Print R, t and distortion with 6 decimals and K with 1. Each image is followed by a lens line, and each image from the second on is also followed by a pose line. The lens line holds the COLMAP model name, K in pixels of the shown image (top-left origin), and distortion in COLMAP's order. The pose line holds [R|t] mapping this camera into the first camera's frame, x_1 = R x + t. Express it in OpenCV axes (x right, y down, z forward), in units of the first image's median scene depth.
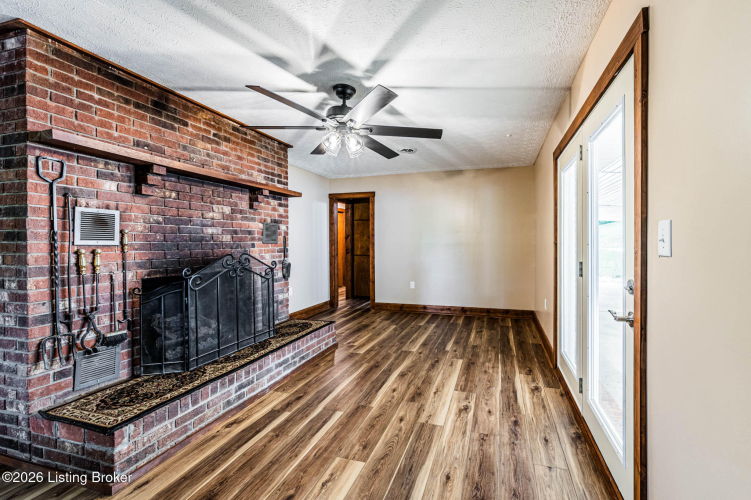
lens RADIAL K [[297.2, 0, 374.4], [0, 297.2, 241.1], [0, 0, 1]] dist [-0.003043, -0.000126]
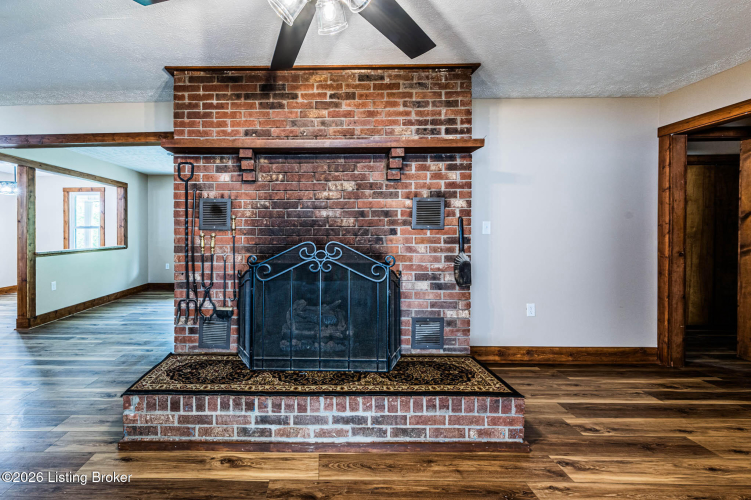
lens RADIAL K [[297.2, 0, 374.4], [0, 297.2, 241.1], [0, 0, 1]] dist [-0.003043, -0.000126]
pose [[0.369335, 0.010223, -0.929240, 0.278249], [0.004302, 0.999910, 0.012710, 0.033190], [0.929287, -0.008691, 0.369257, 0.831408]]
